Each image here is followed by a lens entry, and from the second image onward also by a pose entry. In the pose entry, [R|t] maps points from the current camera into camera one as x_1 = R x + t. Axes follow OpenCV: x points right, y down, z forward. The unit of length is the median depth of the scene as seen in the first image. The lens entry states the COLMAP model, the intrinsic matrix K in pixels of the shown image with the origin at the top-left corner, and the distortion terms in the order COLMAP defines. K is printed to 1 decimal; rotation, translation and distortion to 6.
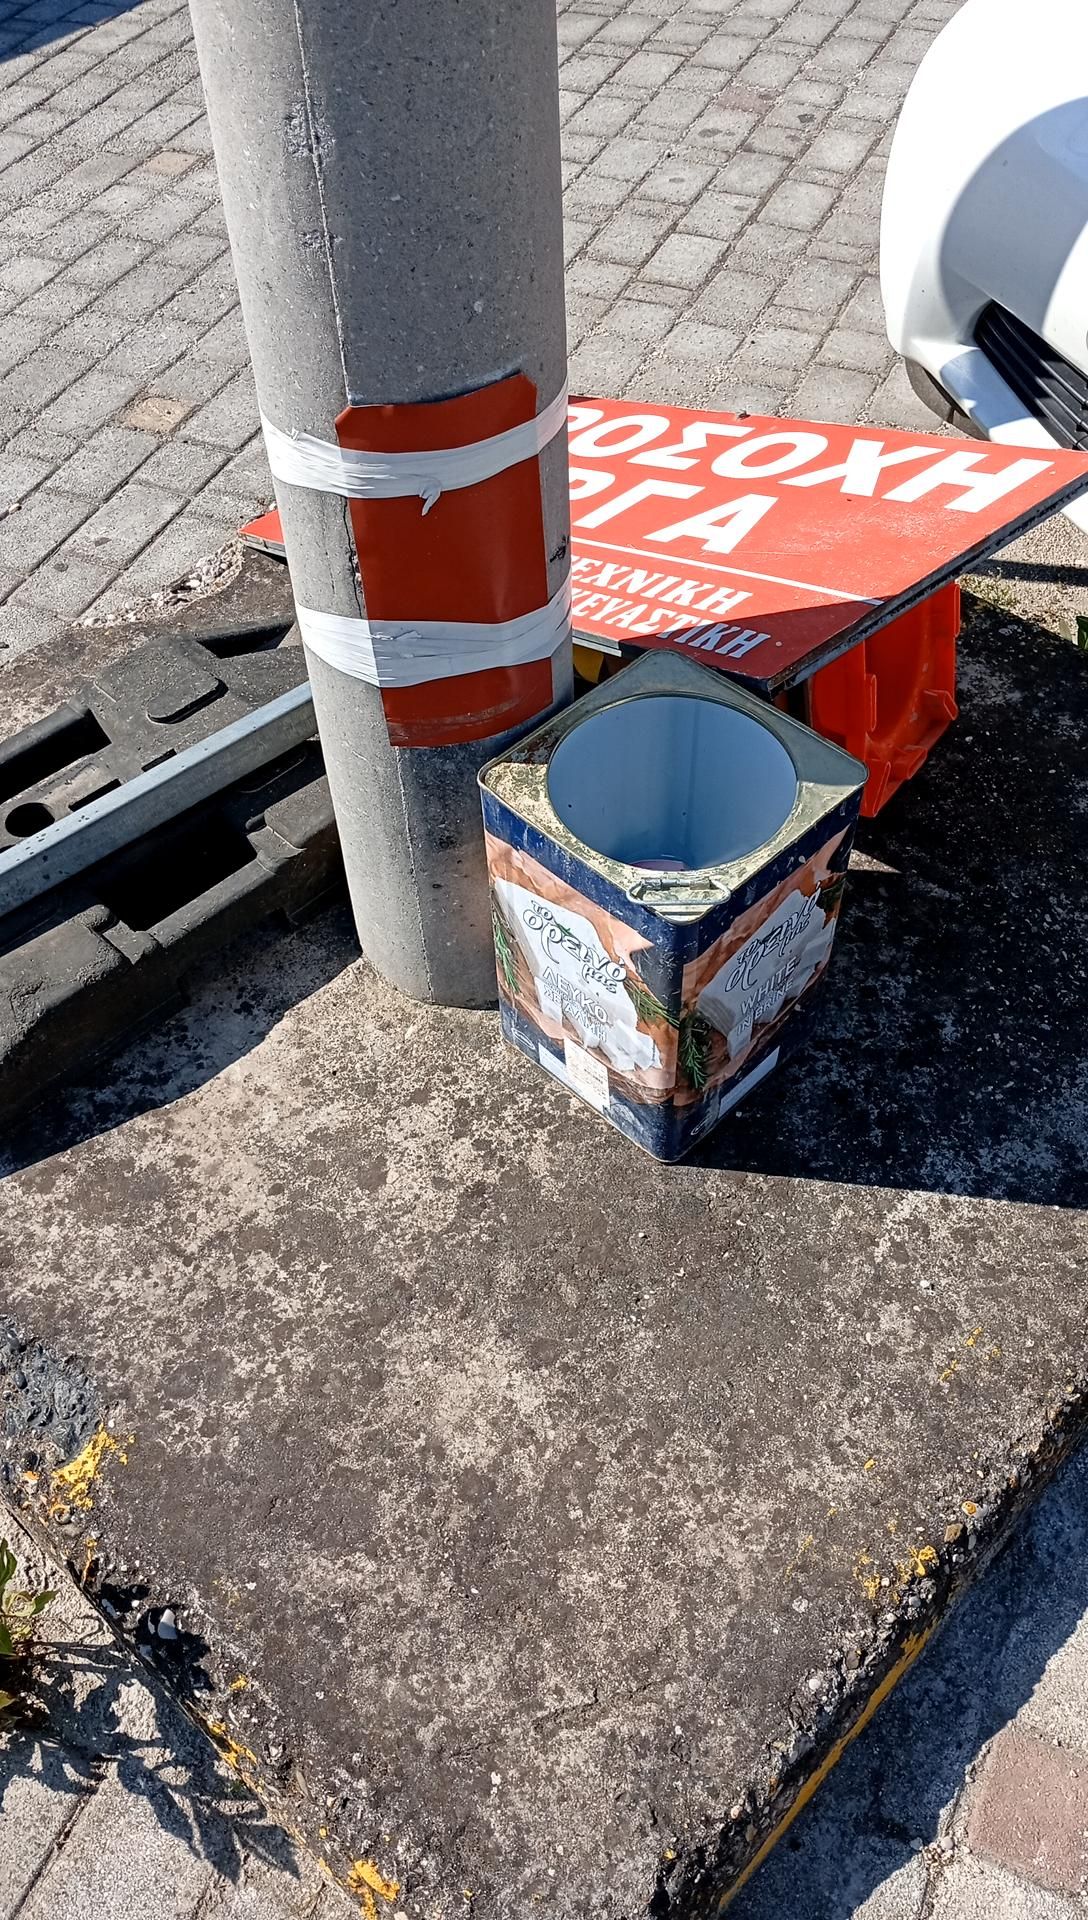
lens RADIAL K [[1498.2, 0, 550.0], [0, 1498.2, 953.7], [0, 0, 1]] dist [0.028508, -0.055013]
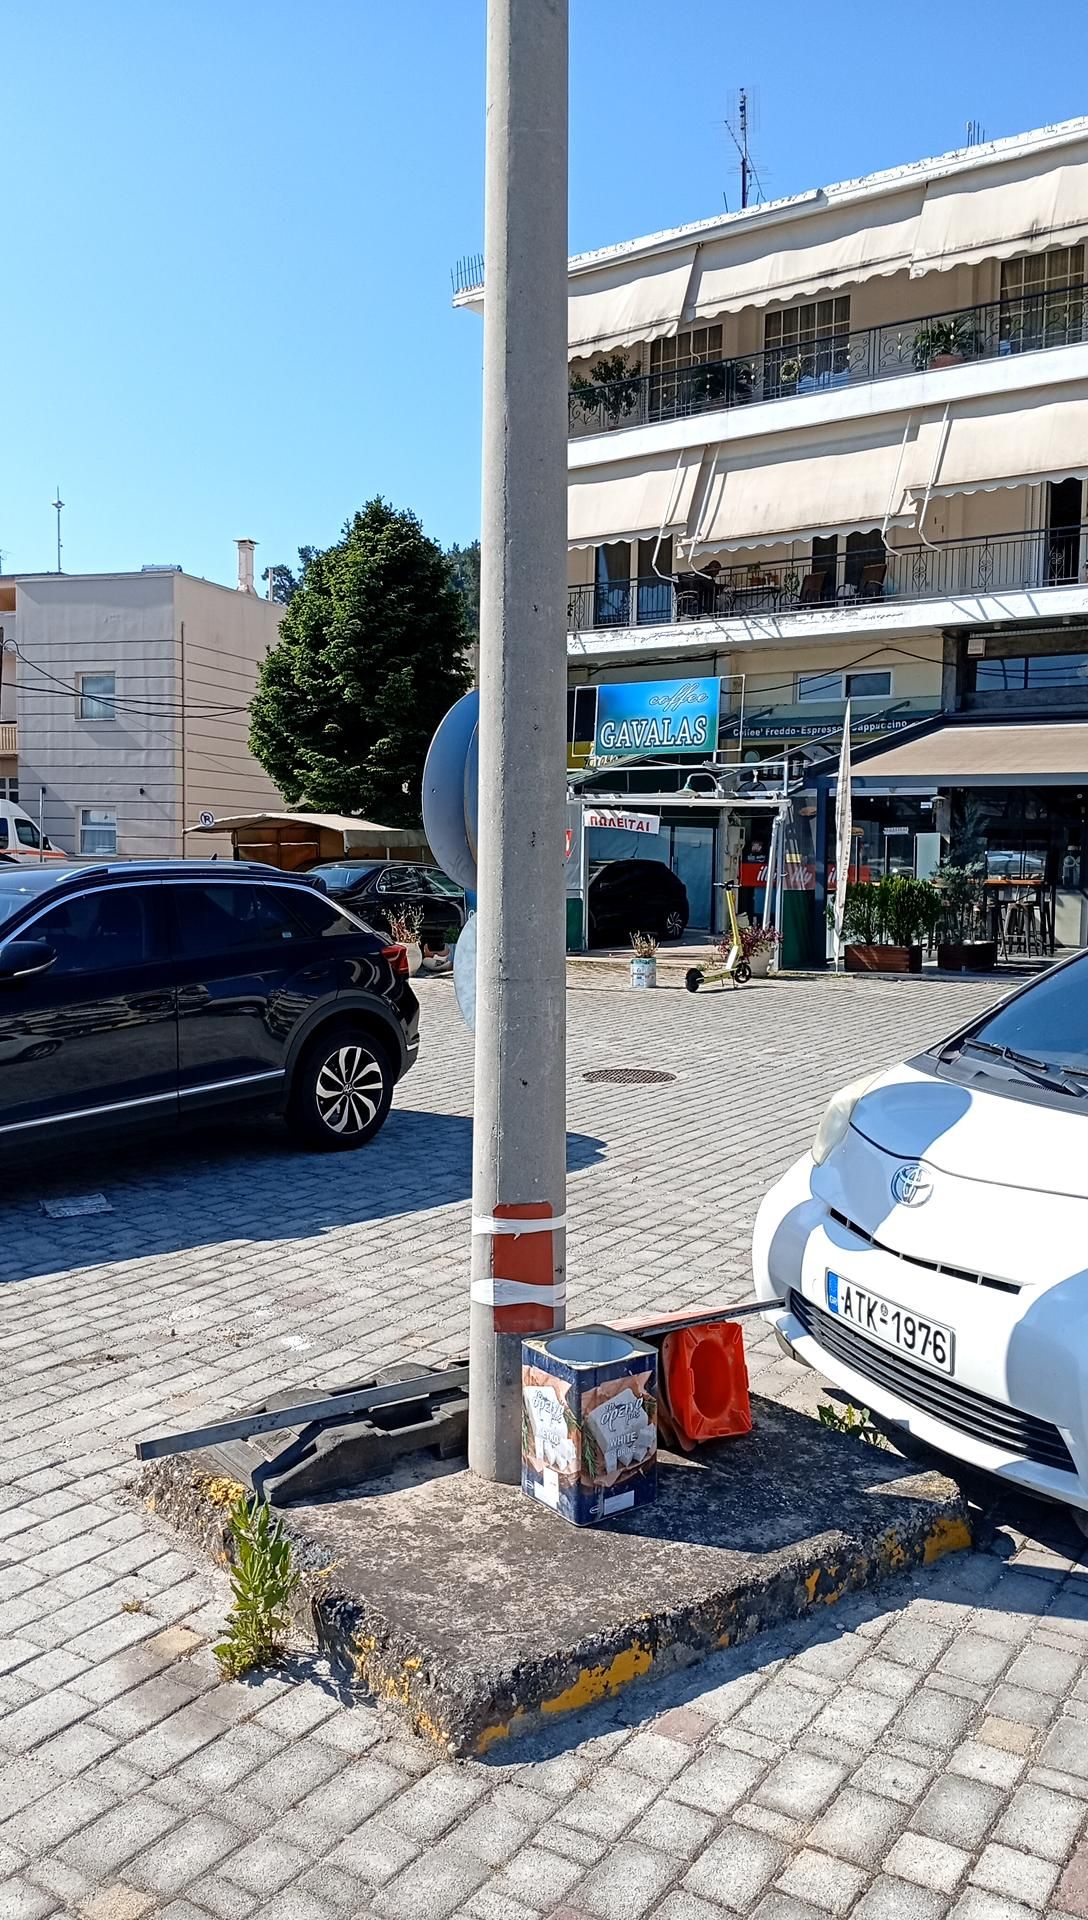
lens RADIAL K [[1498.2, 0, 544.3], [0, 1498.2, 960.5], [0, 0, 1]] dist [0.028508, -0.055013]
pose [[0.985867, 0.046615, -0.160916, 0.382844], [-0.148984, 0.683232, -0.714841, 1.298212], [0.076621, 0.728712, 0.680521, -1.340052]]
